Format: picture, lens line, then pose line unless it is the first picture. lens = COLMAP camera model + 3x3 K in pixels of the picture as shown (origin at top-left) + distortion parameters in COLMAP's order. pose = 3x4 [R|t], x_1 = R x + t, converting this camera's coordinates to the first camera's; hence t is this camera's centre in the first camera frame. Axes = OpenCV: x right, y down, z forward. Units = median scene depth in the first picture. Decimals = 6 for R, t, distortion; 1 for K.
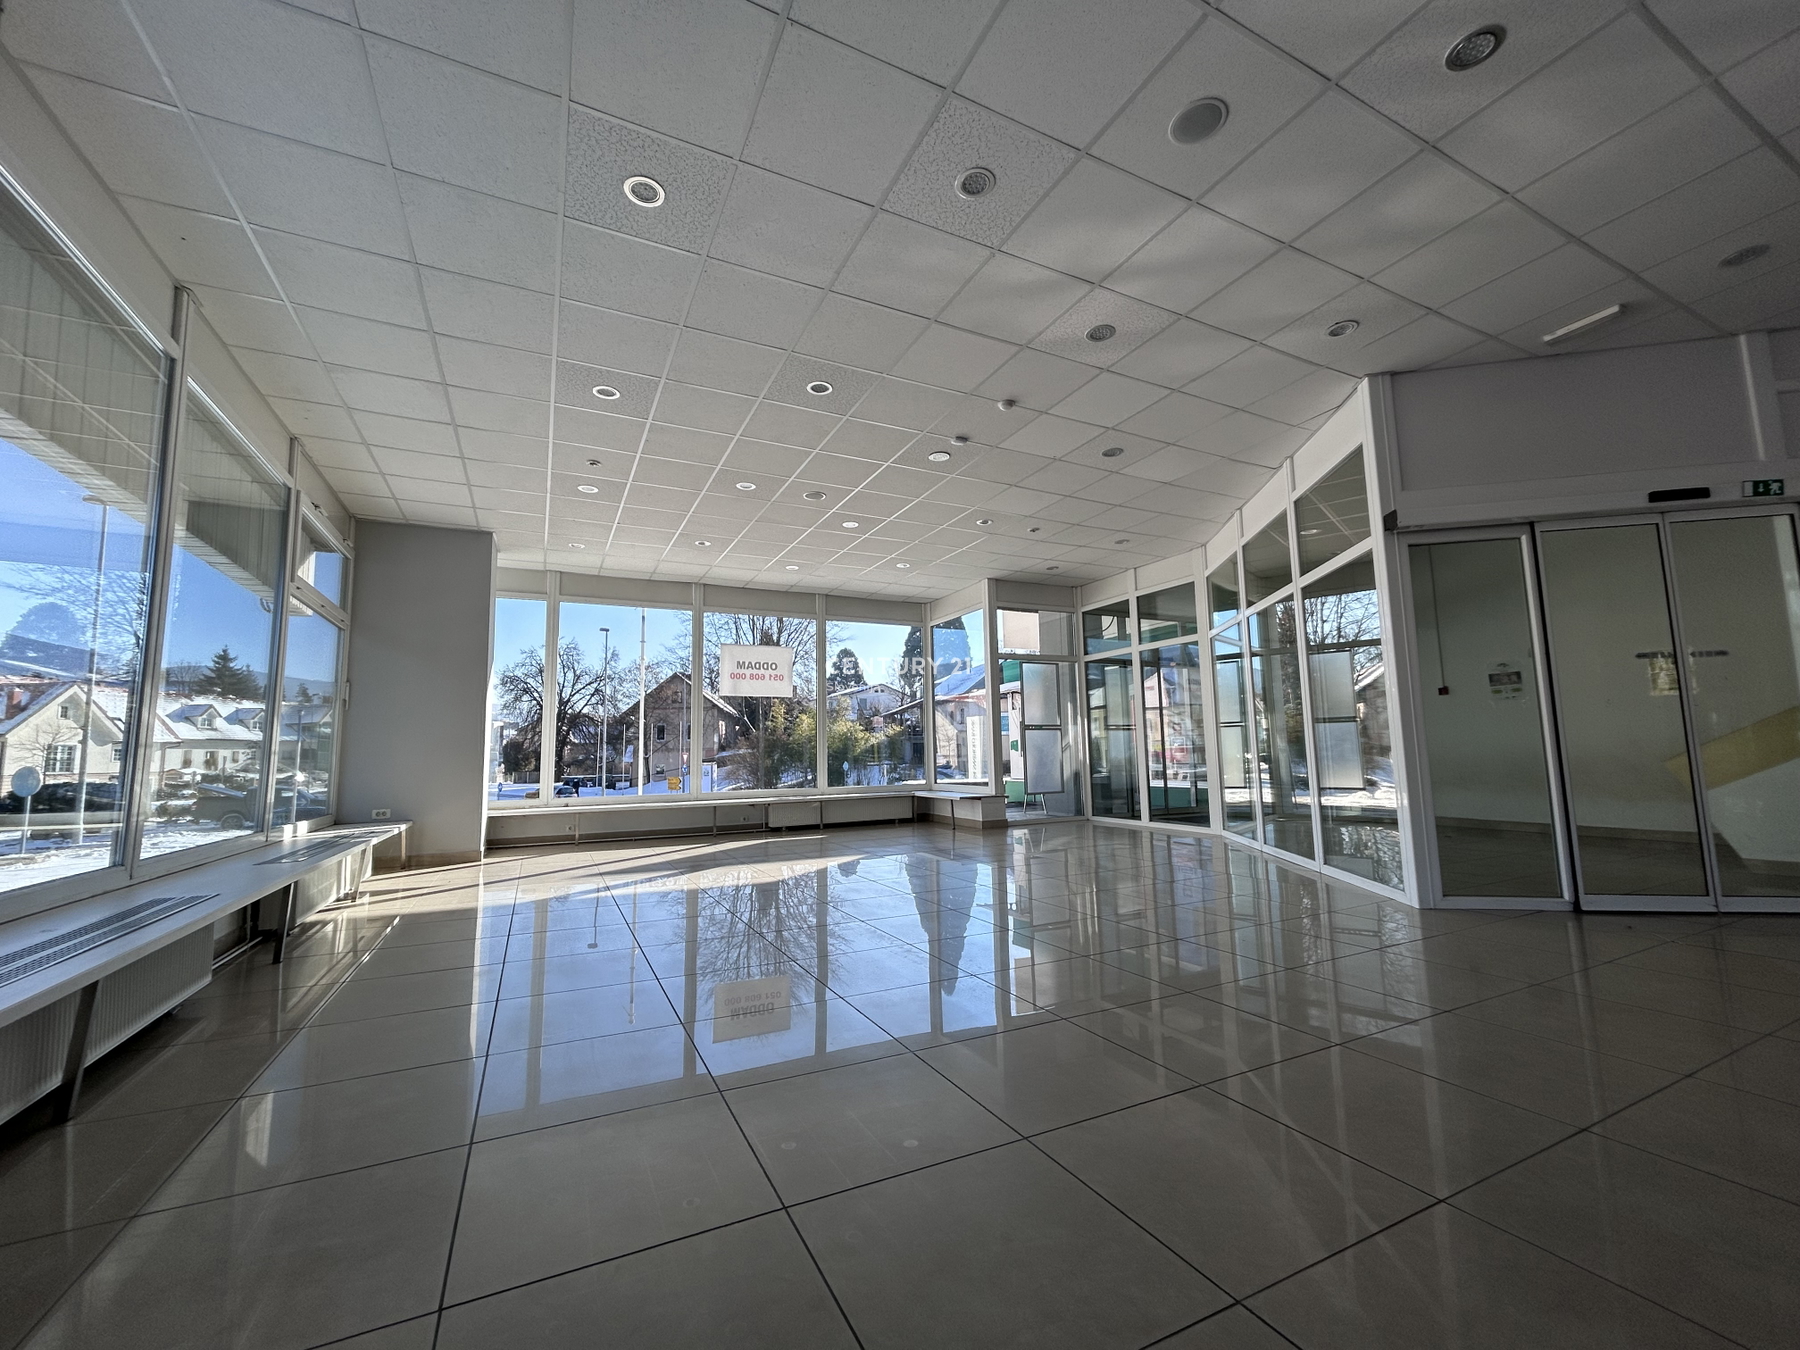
lens RADIAL K [[729.0, 0, 896.9], [0, 729.0, 677.1], [0, 0, 1]] dist [-0.002535, -0.000322]
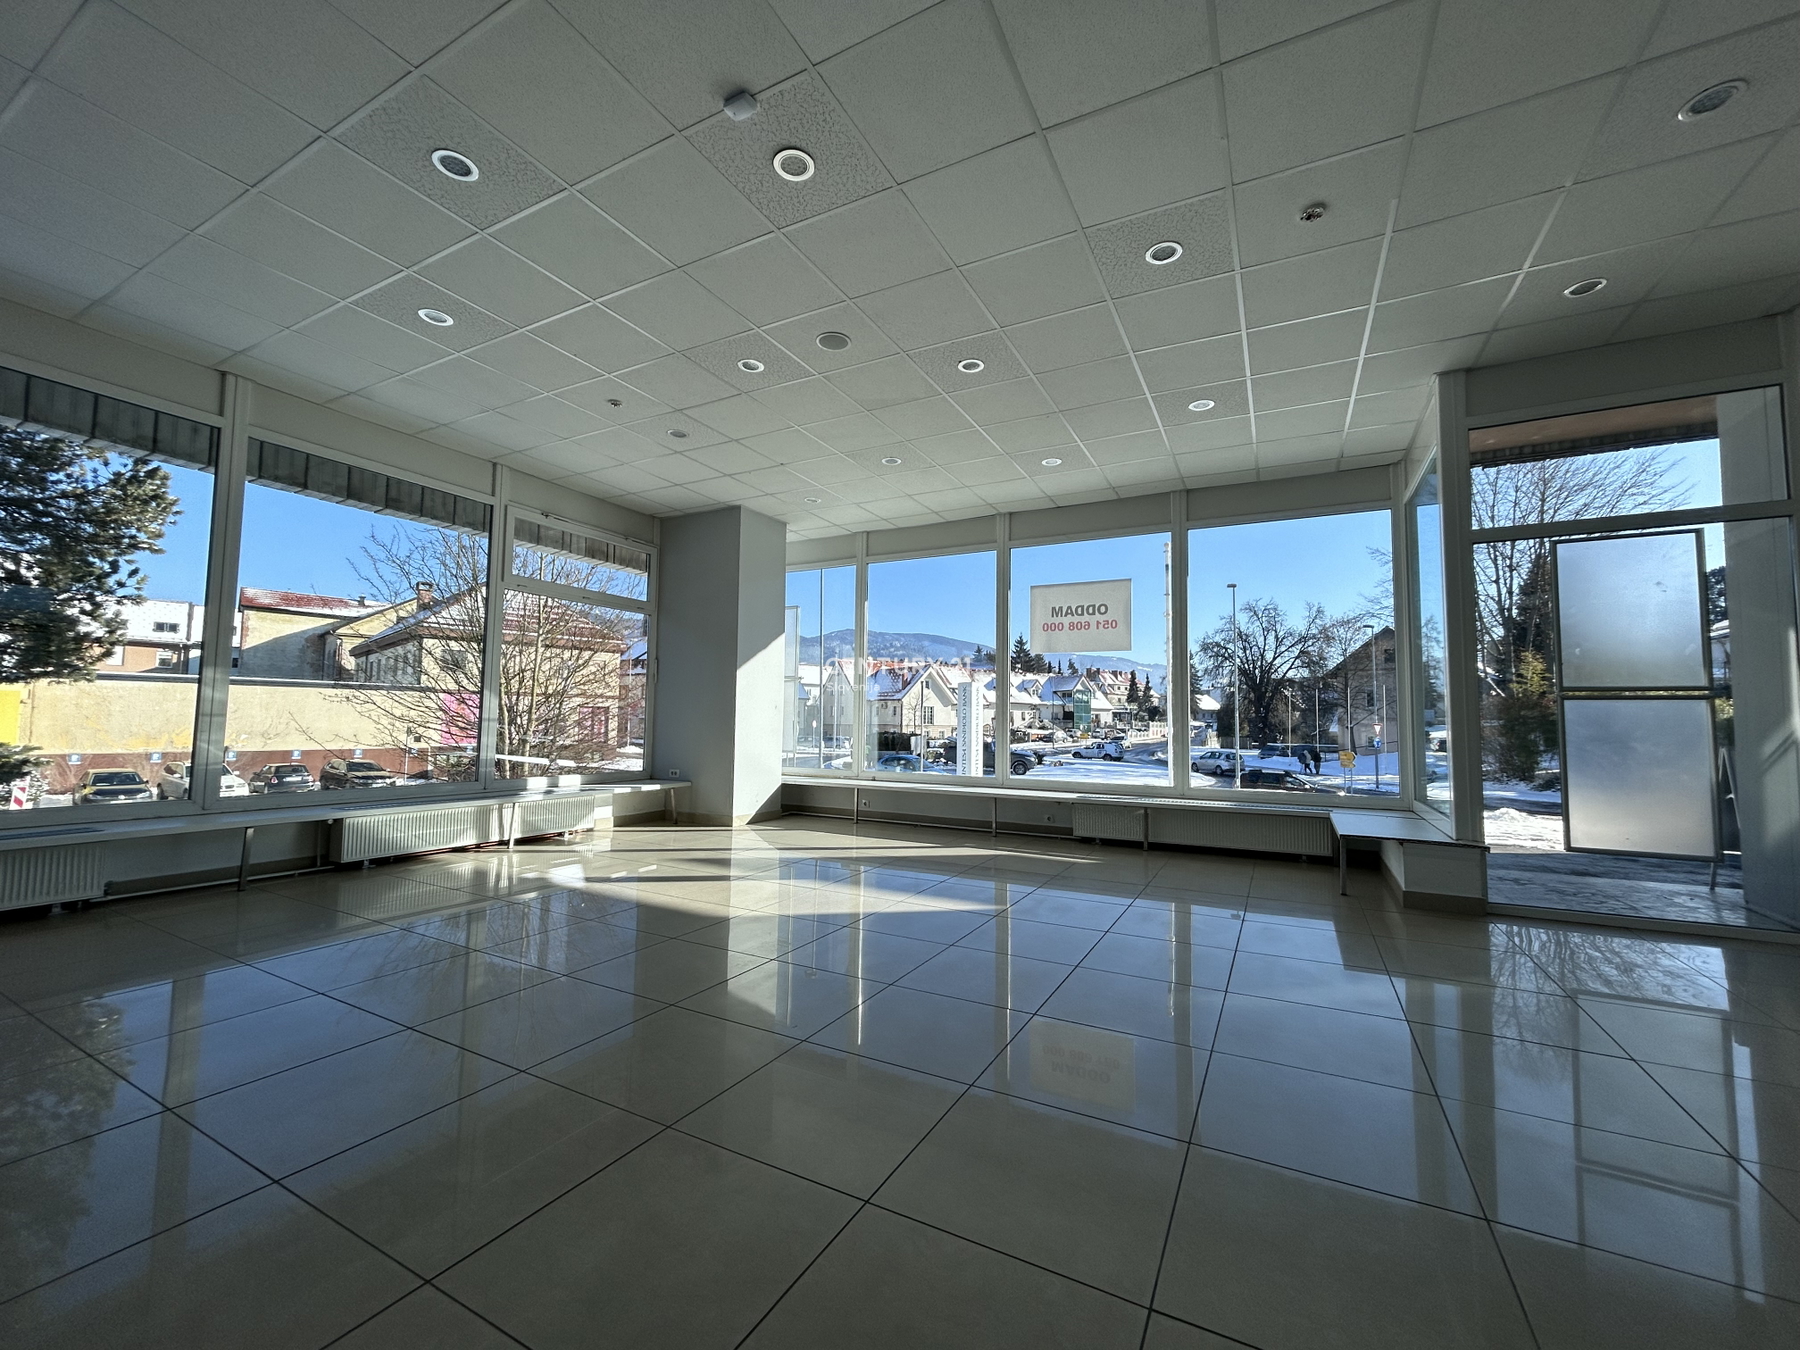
lens RADIAL K [[718.4, 0, 886.3], [0, 718.4, 677.3], [0, 0, 1]] dist [0.000773, 0.000051]
pose [[0.569734, -0.023679, -0.821488, 0.281390], [0.062935, 0.997907, 0.014884, 0.027649], [0.819416, -0.060180, 0.570032, 0.436265]]
